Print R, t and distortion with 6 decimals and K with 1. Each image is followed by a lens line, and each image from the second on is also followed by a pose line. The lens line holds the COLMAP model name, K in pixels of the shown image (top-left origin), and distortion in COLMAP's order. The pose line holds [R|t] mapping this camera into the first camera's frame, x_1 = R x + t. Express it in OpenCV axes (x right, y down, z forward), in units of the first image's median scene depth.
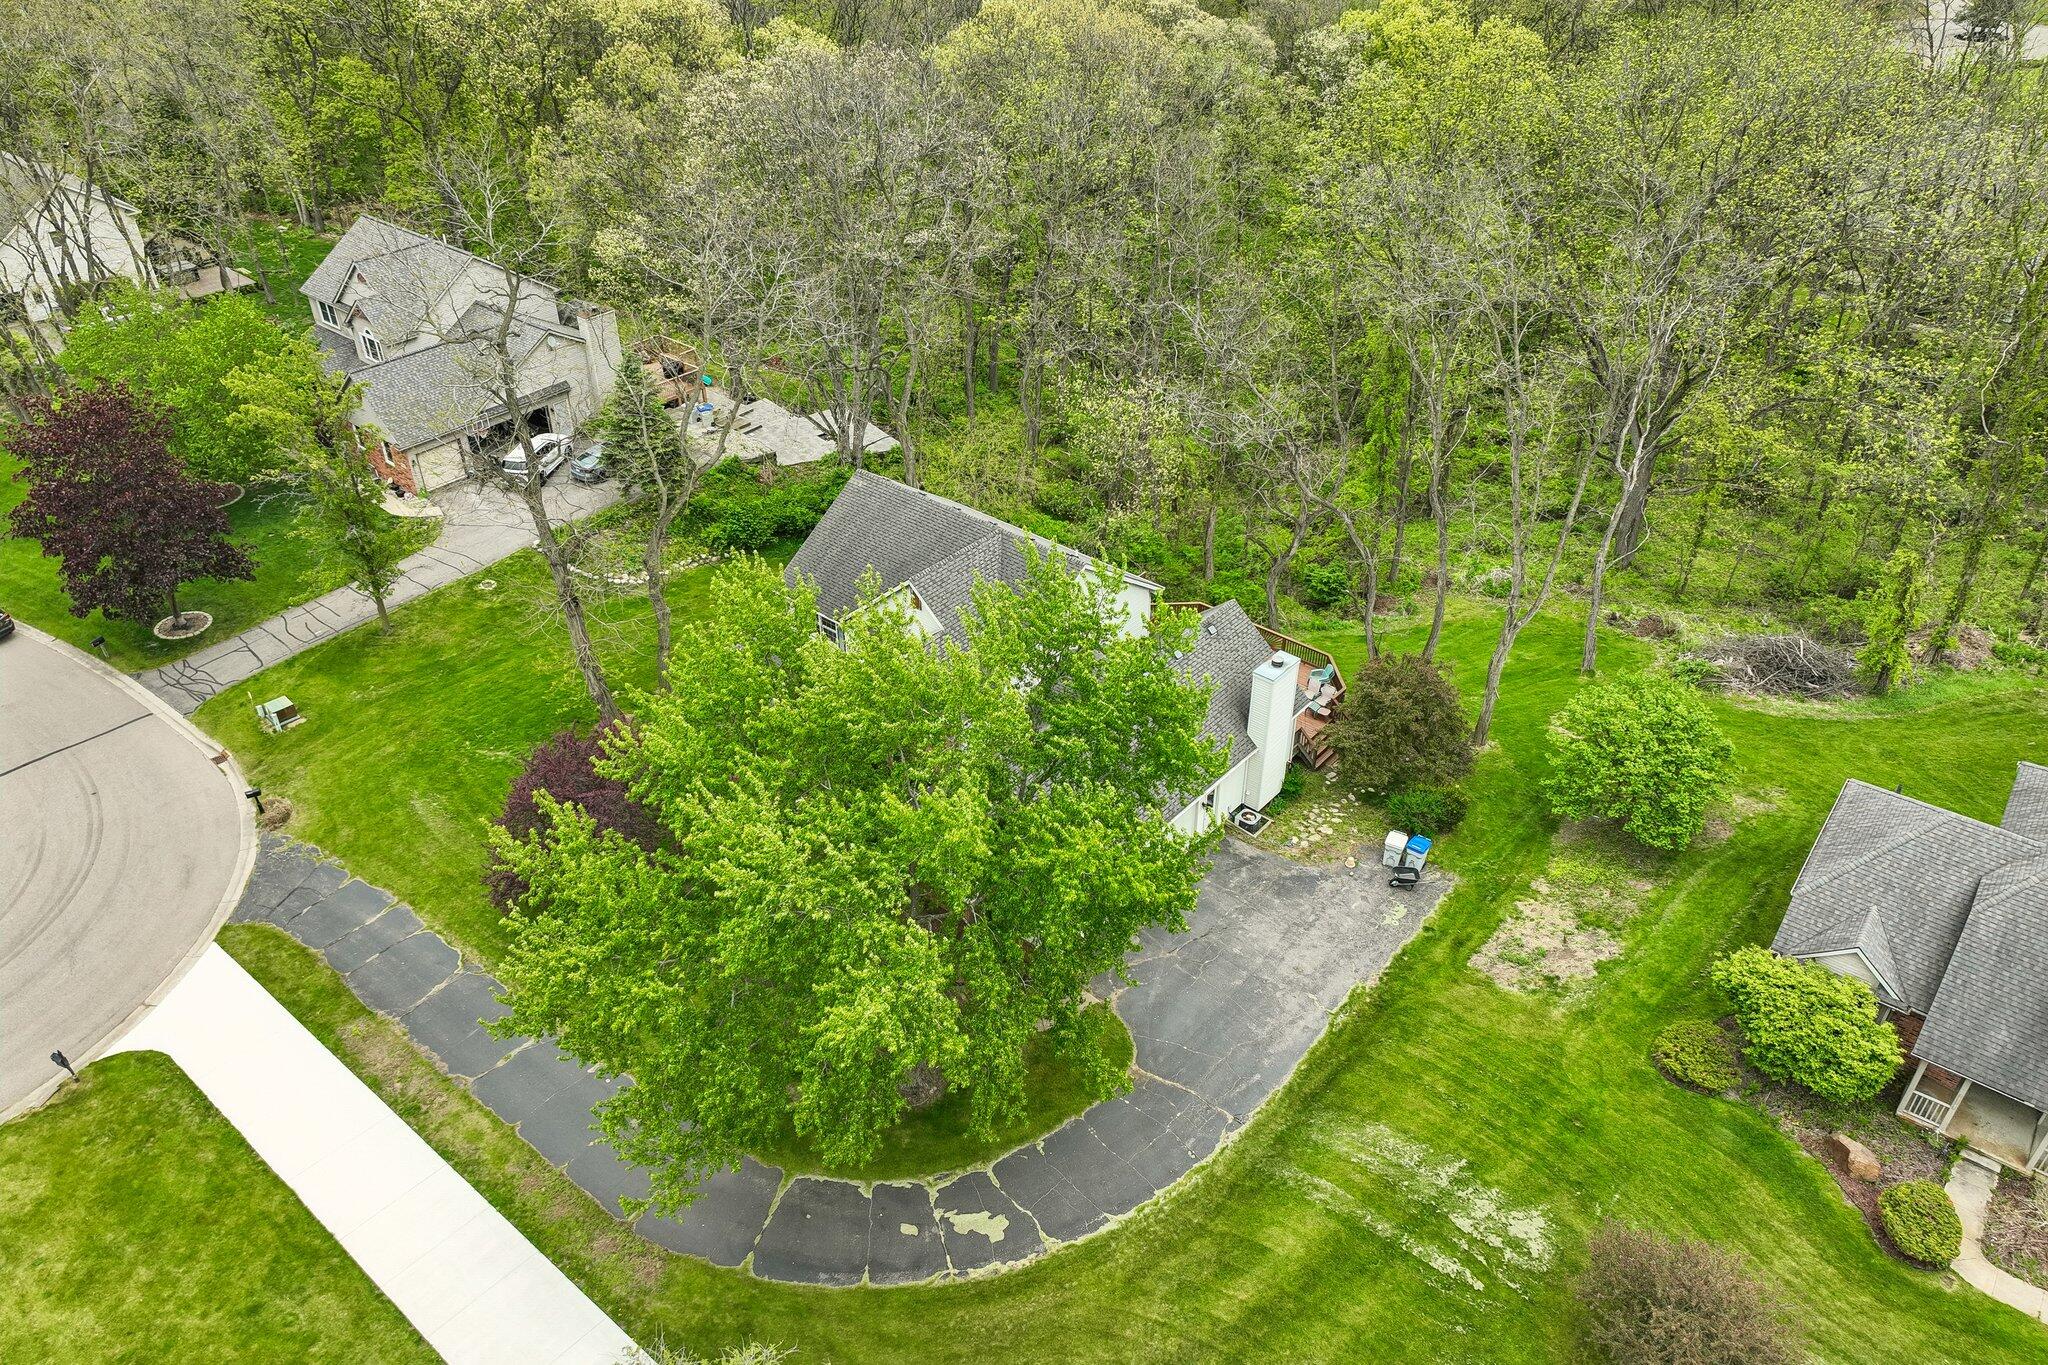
lens RADIAL K [[1445.2, 0, 1021.7], [0, 1445.2, 671.8], [0, 0, 1]] dist [0.006303, 0.002215]
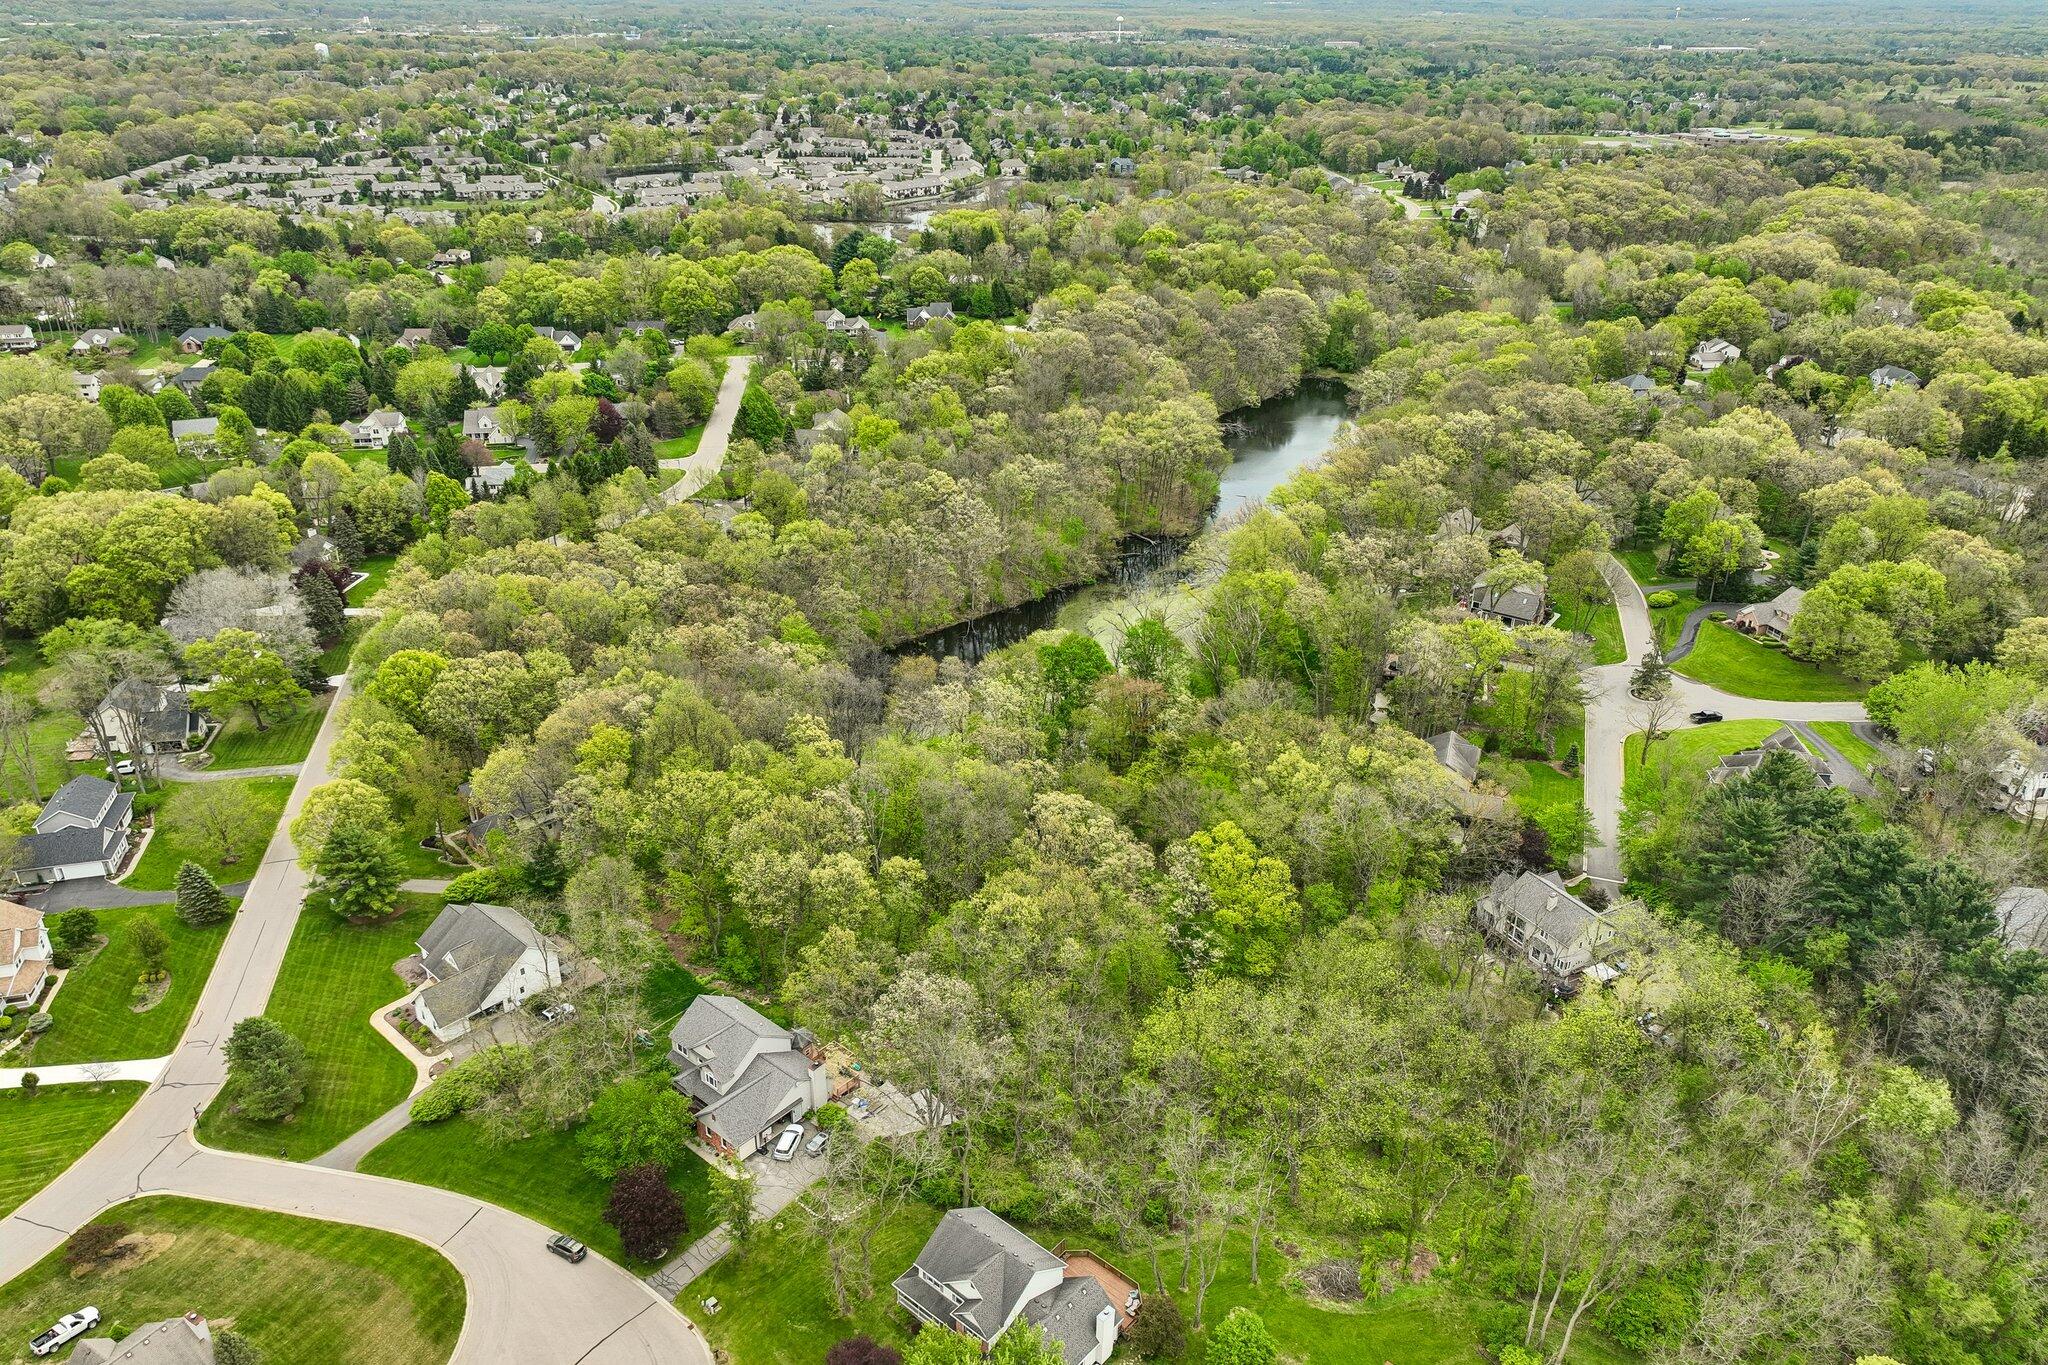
lens RADIAL K [[1445.2, 0, 1021.7], [0, 1445.2, 671.8], [0, 0, 1]] dist [0.006303, 0.002215]
pose [[0.999870, 0.015727, -0.003651, 0.012031], [-0.016107, 0.987126, -0.159134, -0.827569], [0.001101, 0.159172, 0.987250, -2.041517]]
